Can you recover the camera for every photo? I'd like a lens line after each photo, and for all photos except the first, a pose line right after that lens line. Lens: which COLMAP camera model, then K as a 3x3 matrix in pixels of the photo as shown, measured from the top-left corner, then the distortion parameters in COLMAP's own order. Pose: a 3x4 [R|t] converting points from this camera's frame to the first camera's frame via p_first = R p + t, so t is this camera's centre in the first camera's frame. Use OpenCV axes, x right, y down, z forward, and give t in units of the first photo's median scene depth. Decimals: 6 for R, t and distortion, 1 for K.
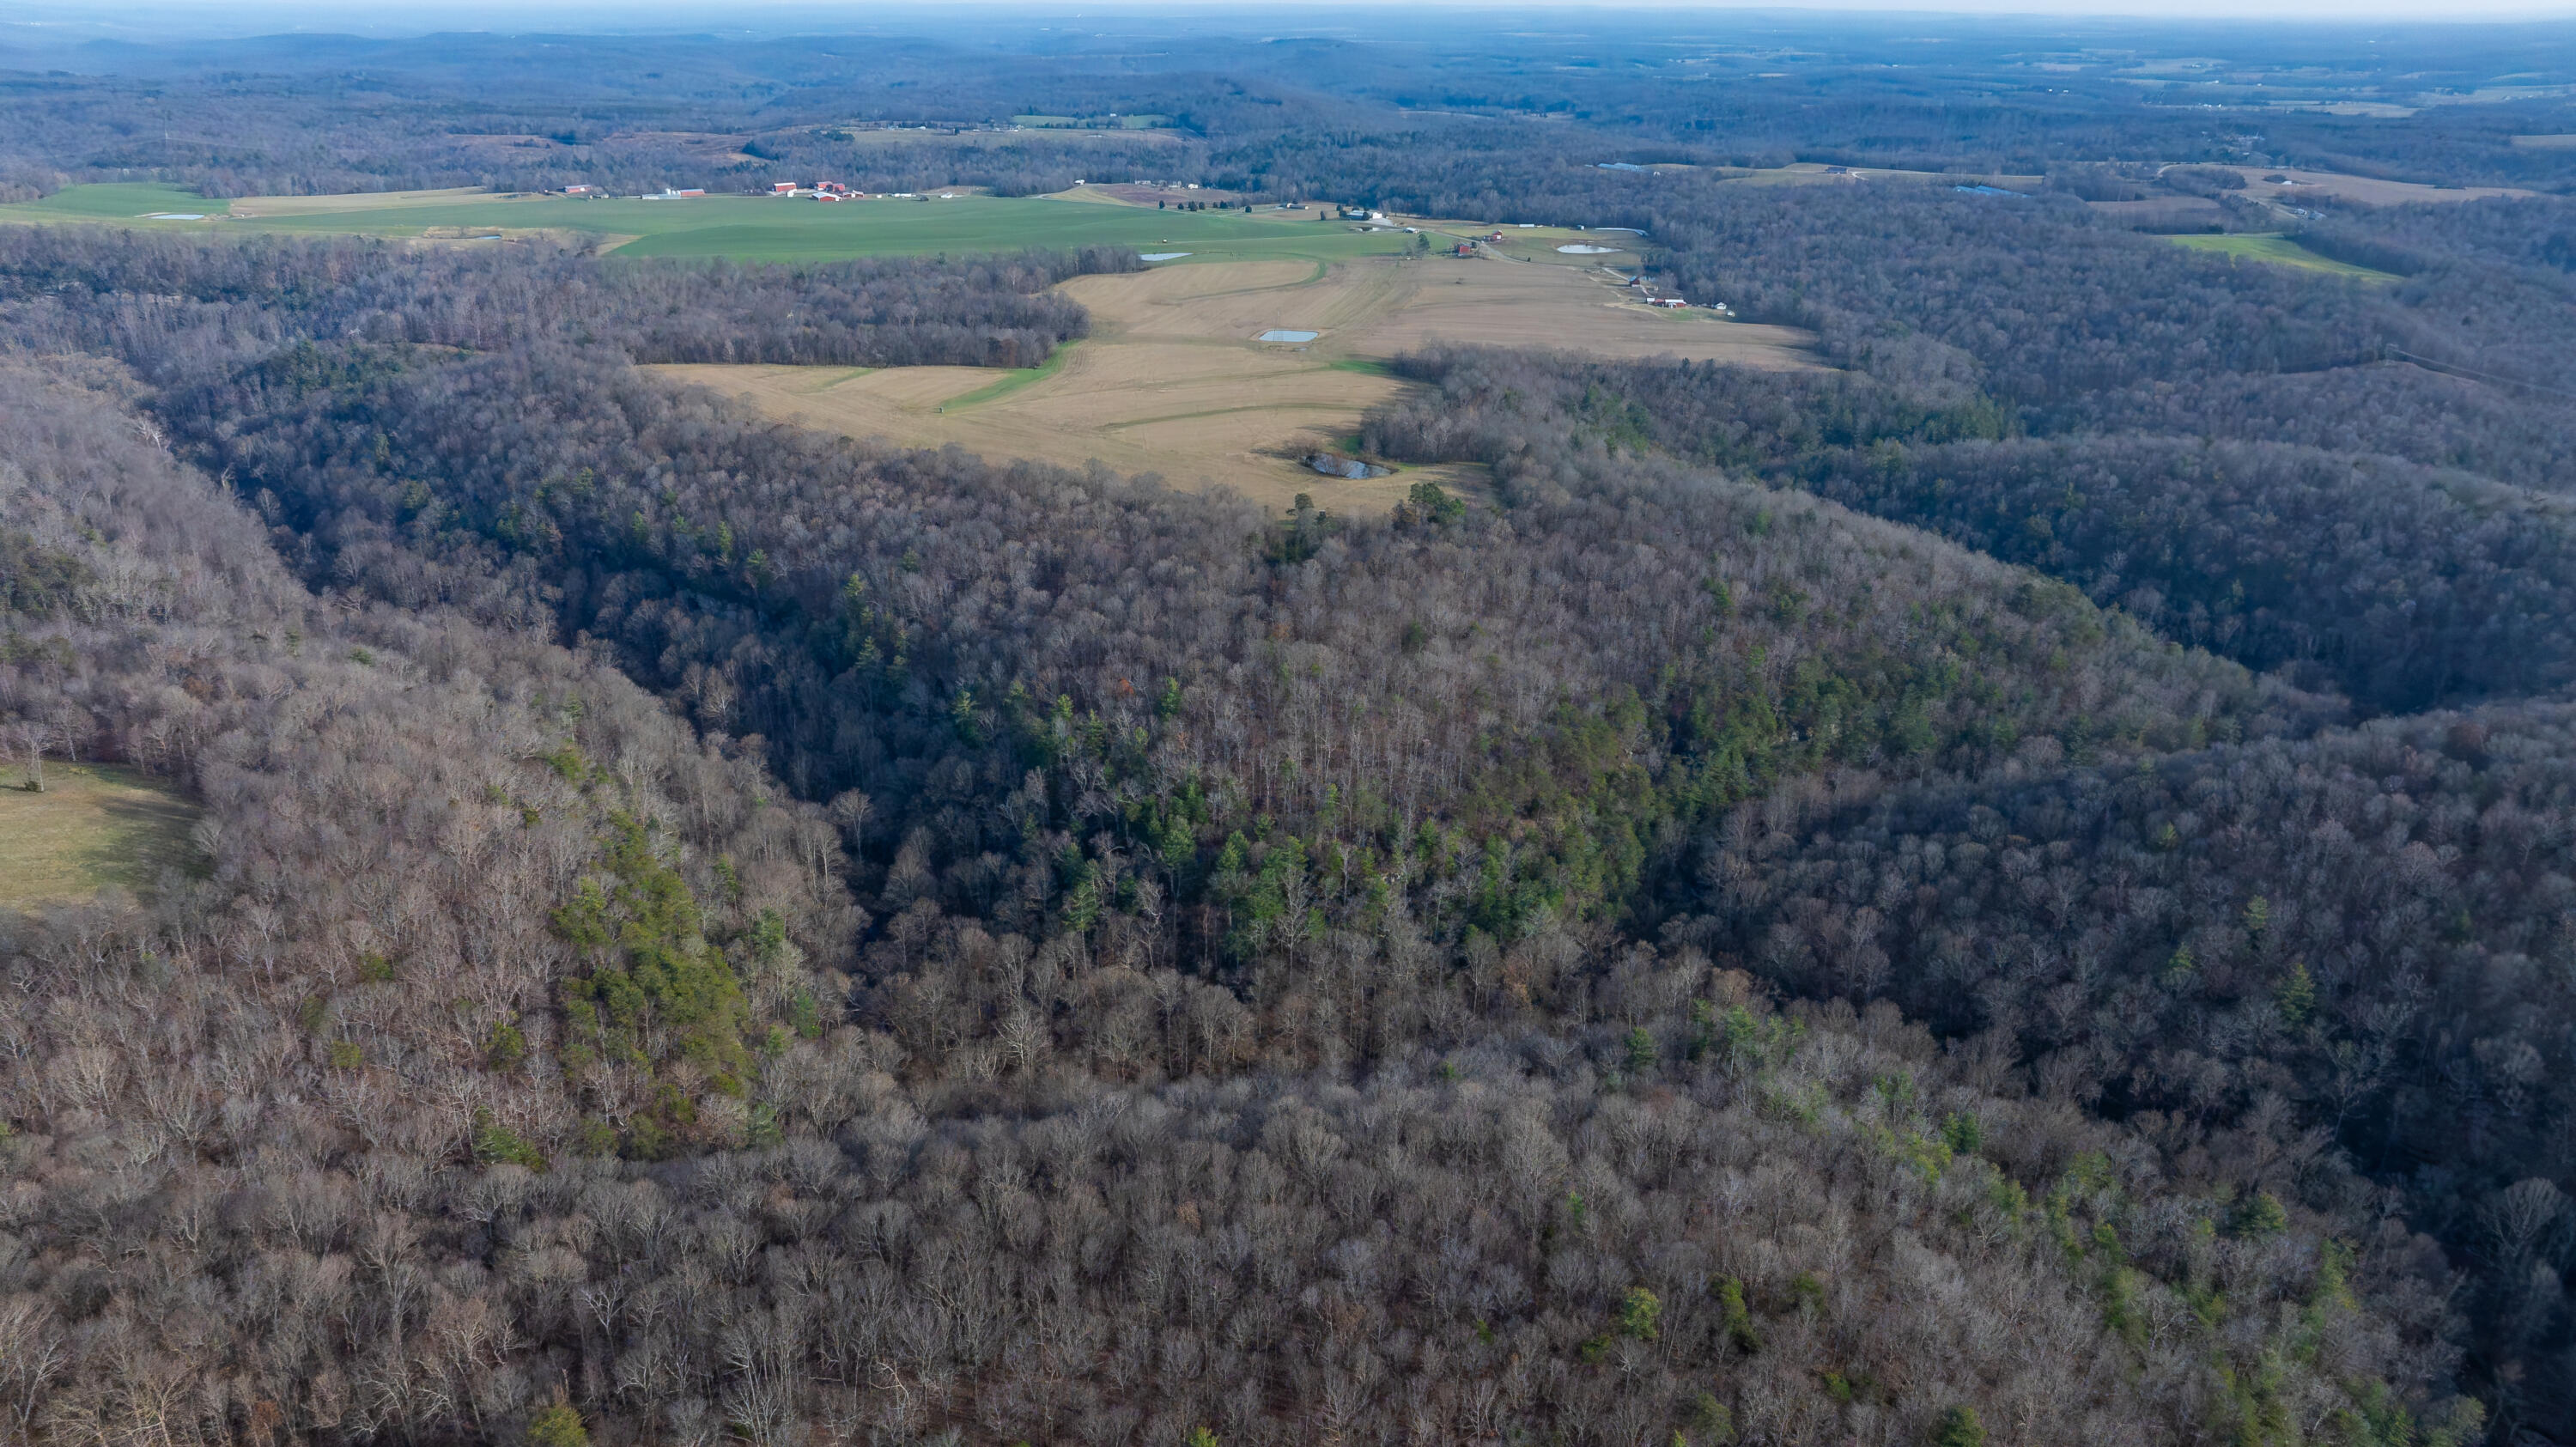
lens RADIAL K [[1929.5, 0, 1290.5], [0, 1929.5, 709.8], [0, 0, 1]] dist [-0.031040, 0.049384]
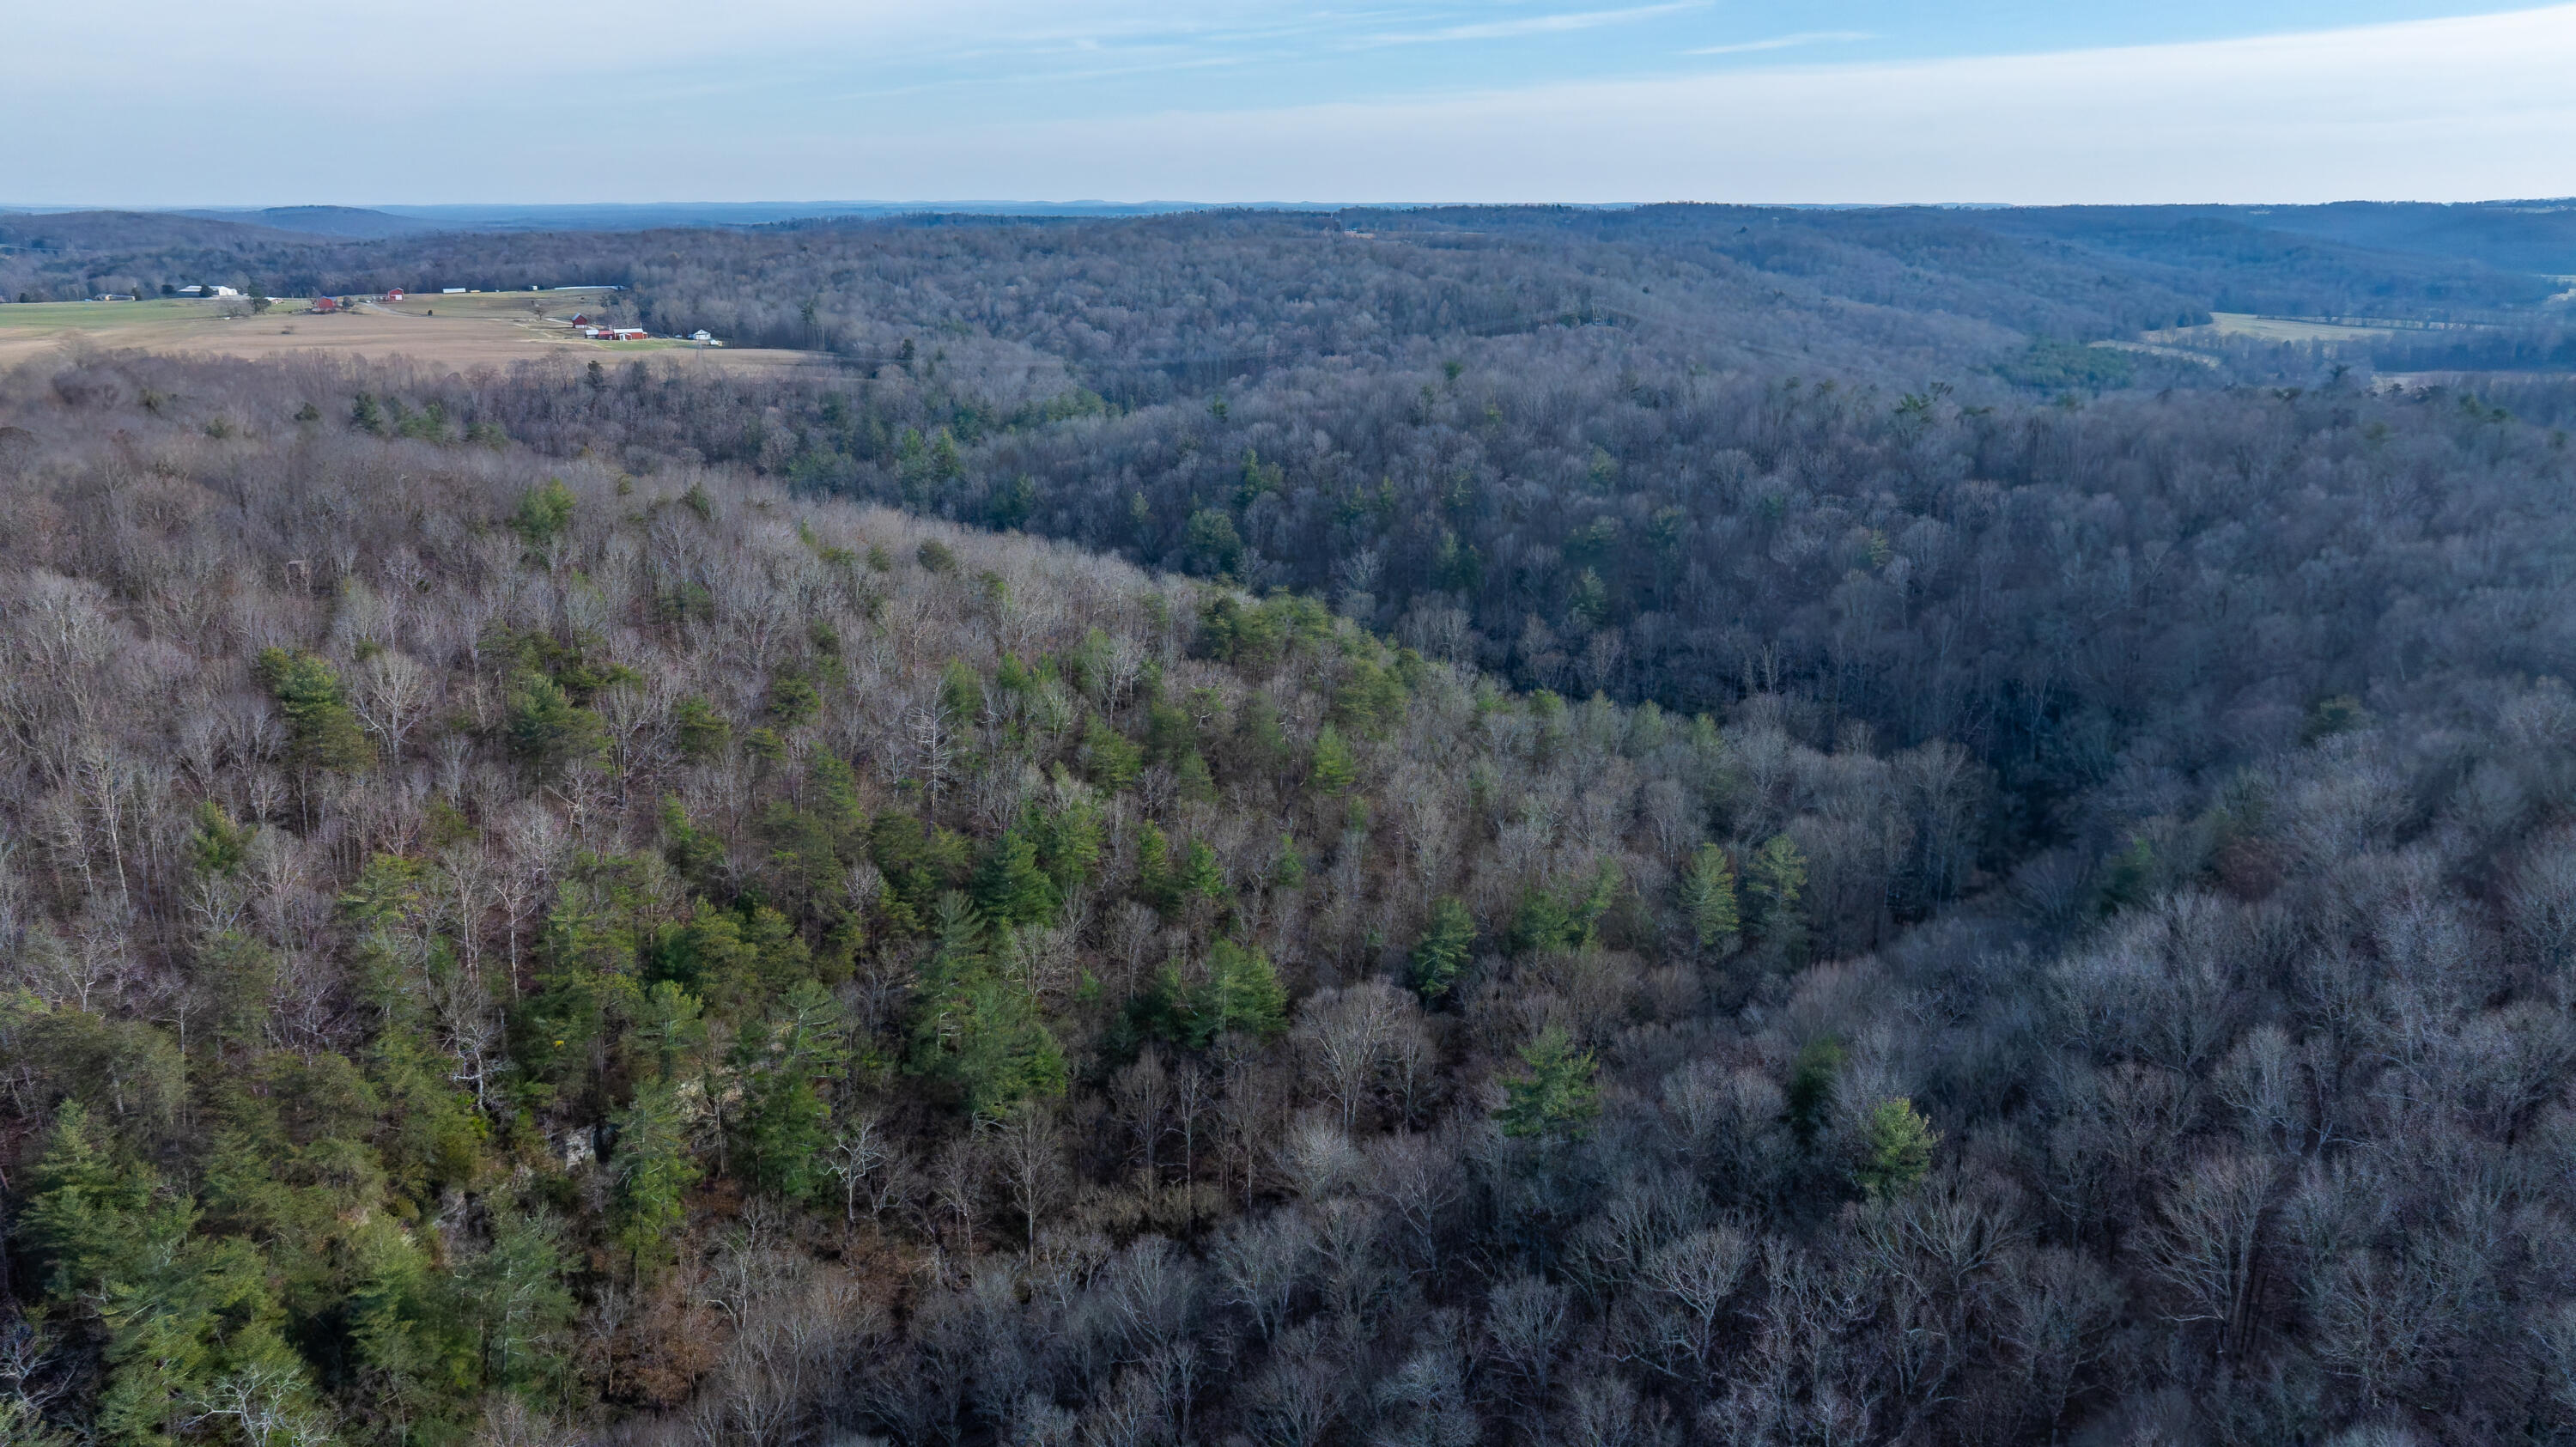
lens RADIAL K [[1929.5, 0, 1290.5], [0, 1929.5, 709.8], [0, 0, 1]] dist [-0.031040, 0.049384]
pose [[0.902403, -0.128062, 0.411422, 0.146275], [0.166695, 0.984226, -0.059267, -0.009097], [-0.397343, 0.122064, 0.909516, 0.408360]]
